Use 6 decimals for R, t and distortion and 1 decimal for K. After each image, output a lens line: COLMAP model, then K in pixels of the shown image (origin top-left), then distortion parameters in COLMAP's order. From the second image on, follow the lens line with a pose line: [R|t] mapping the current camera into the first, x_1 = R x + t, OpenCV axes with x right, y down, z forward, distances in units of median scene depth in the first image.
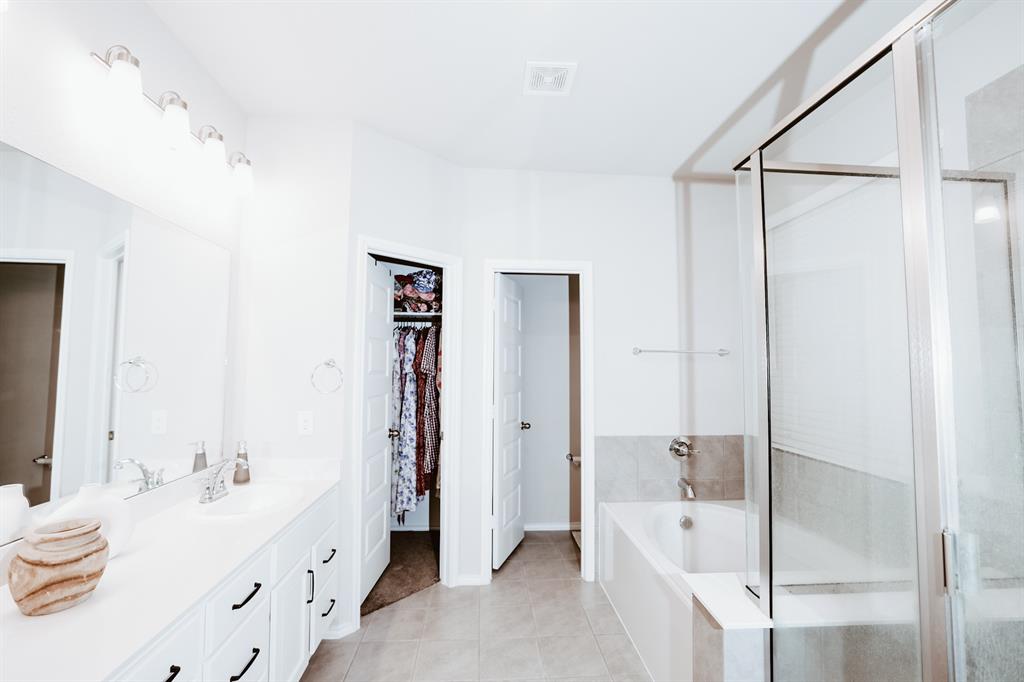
lens RADIAL K [[433.4, 0, 512.0], [0, 433.4, 341.0], [0, 0, 1]] dist [-0.045284, 0.014024]
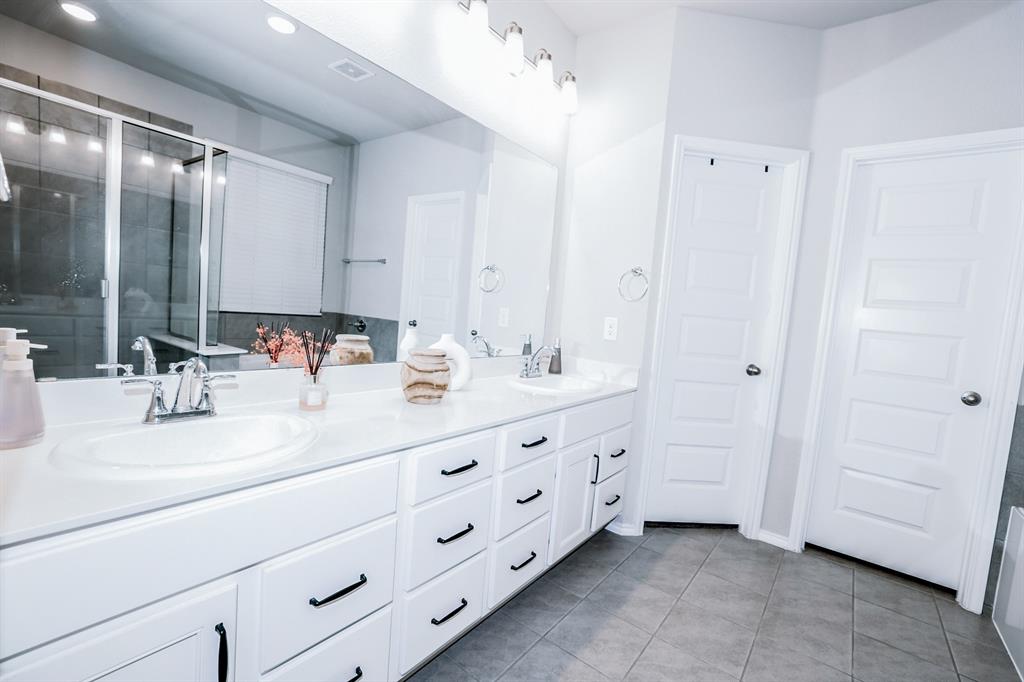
lens RADIAL K [[450.4, 0, 512.0], [0, 450.4, 341.0], [0, 0, 1]] dist [-0.050415, 0.018505]
pose [[0.741871, 0.106930, -0.661962, 0.082519], [-0.036587, 0.992187, 0.119270, 0.123216], [0.669544, -0.064264, 0.739987, 0.036563]]
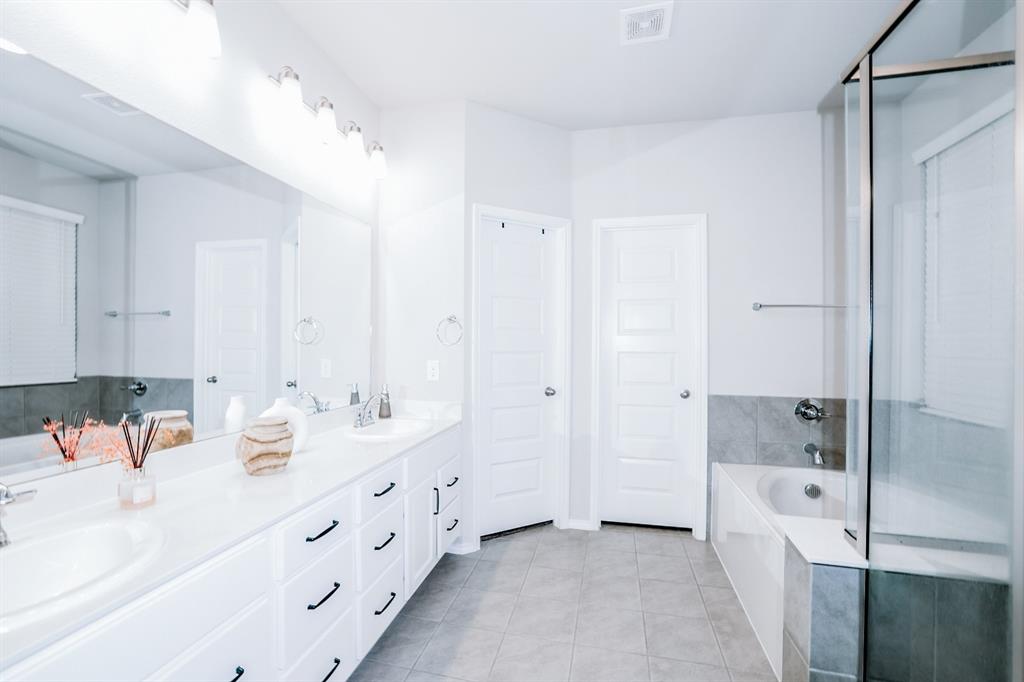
lens RADIAL K [[433.4, 0, 512.0], [0, 433.4, 341.0], [0, 0, 1]] dist [-0.045284, 0.014024]
pose [[0.957081, -0.002850, -0.289807, 0.080106], [0.018870, 0.998443, 0.052499, 0.065799], [0.289207, -0.055715, 0.955644, -0.071240]]
